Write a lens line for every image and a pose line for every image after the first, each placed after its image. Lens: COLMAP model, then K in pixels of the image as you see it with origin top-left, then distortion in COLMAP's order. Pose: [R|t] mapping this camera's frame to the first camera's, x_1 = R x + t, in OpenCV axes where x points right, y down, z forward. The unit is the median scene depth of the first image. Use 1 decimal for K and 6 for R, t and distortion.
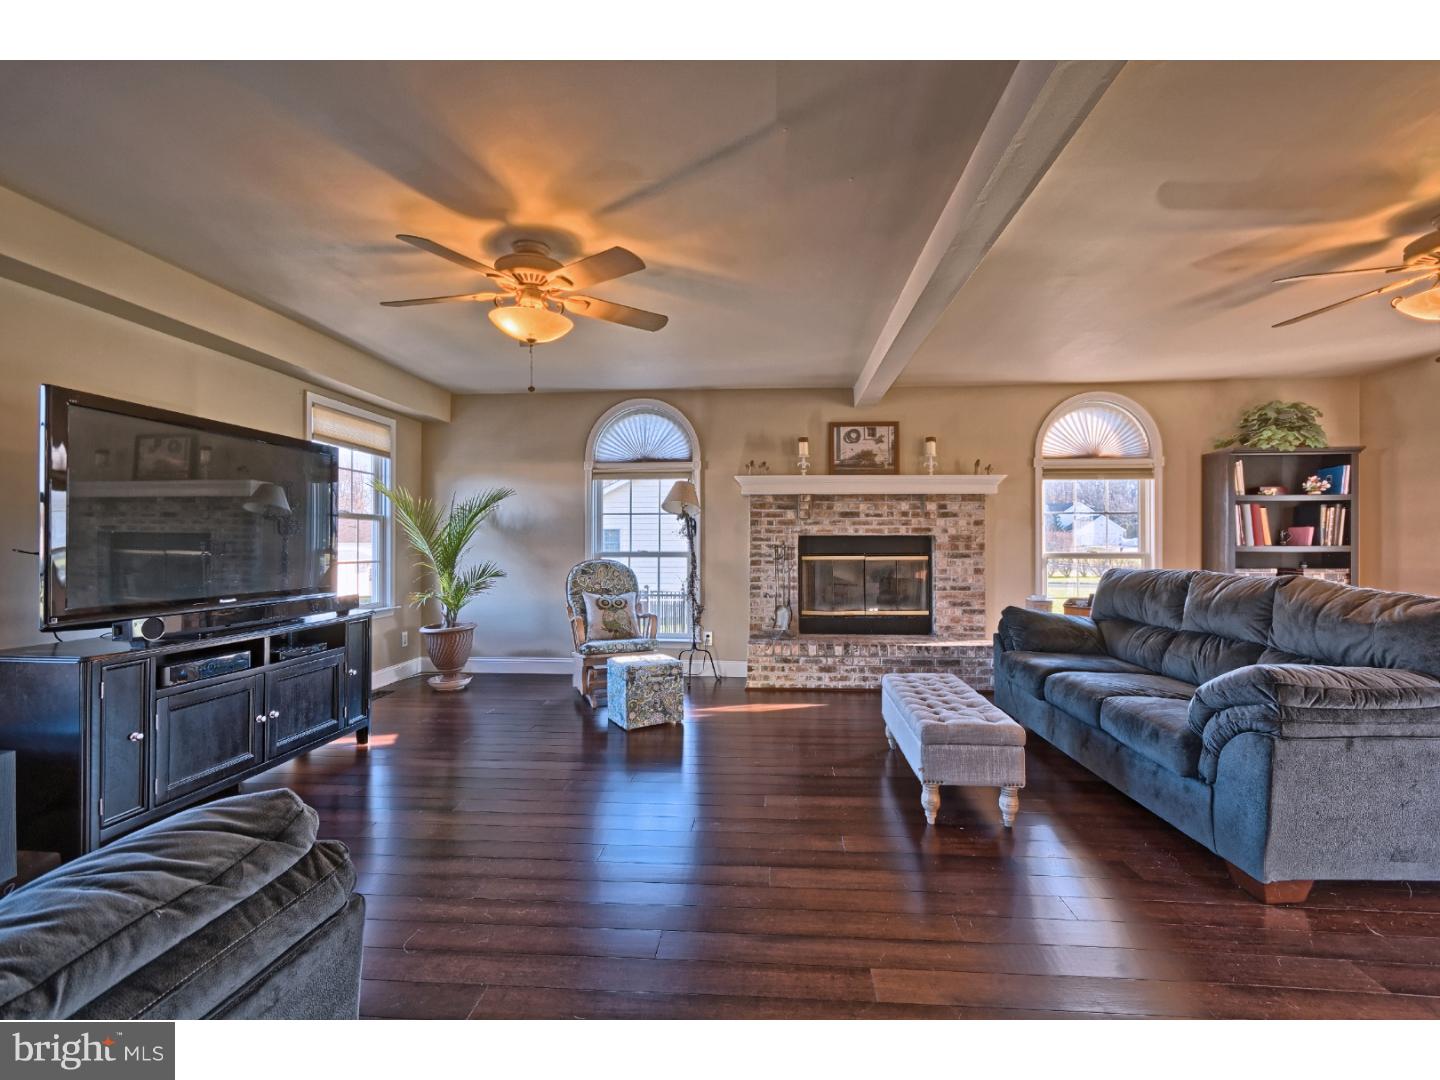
lens RADIAL K [[640.3, 0, 722.5], [0, 640.3, 538.4], [0, 0, 1]] dist [0.000909, 0.000268]
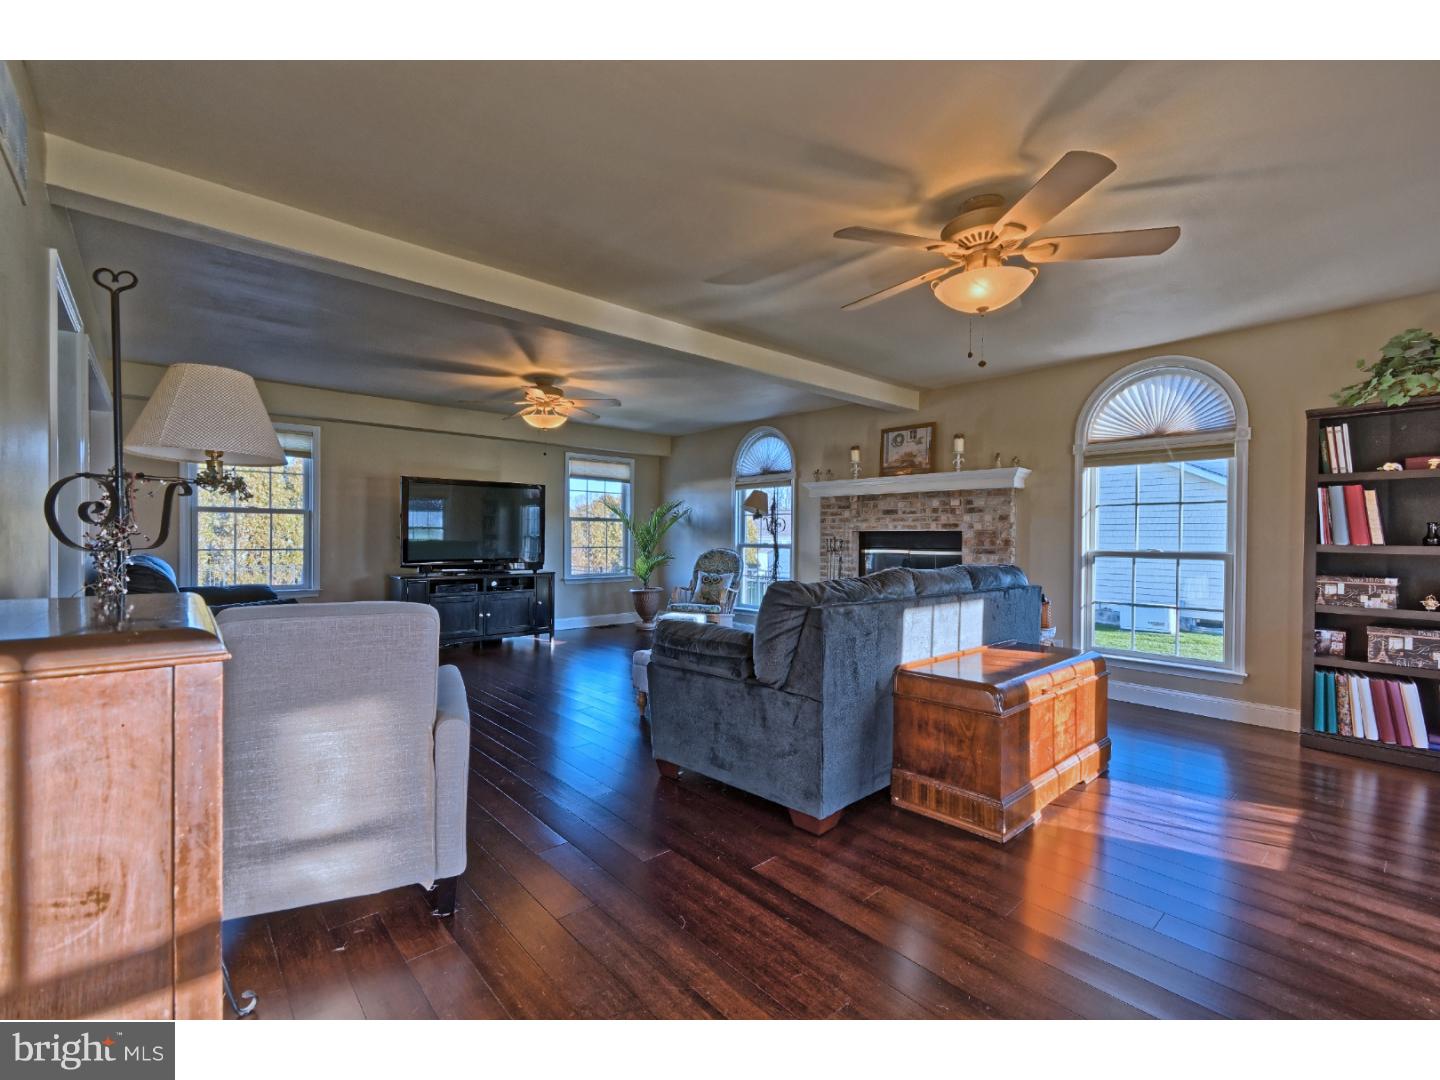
lens RADIAL K [[630.7, 0, 716.5], [0, 630.7, 547.0], [0, 0, 1]] dist [0.010358, -0.001078]
pose [[0.718767, 0.016225, -0.695062, 0.741474], [-0.000810, 0.999747, 0.022501, -0.001574], [0.695251, -0.015610, 0.718598, 0.009211]]
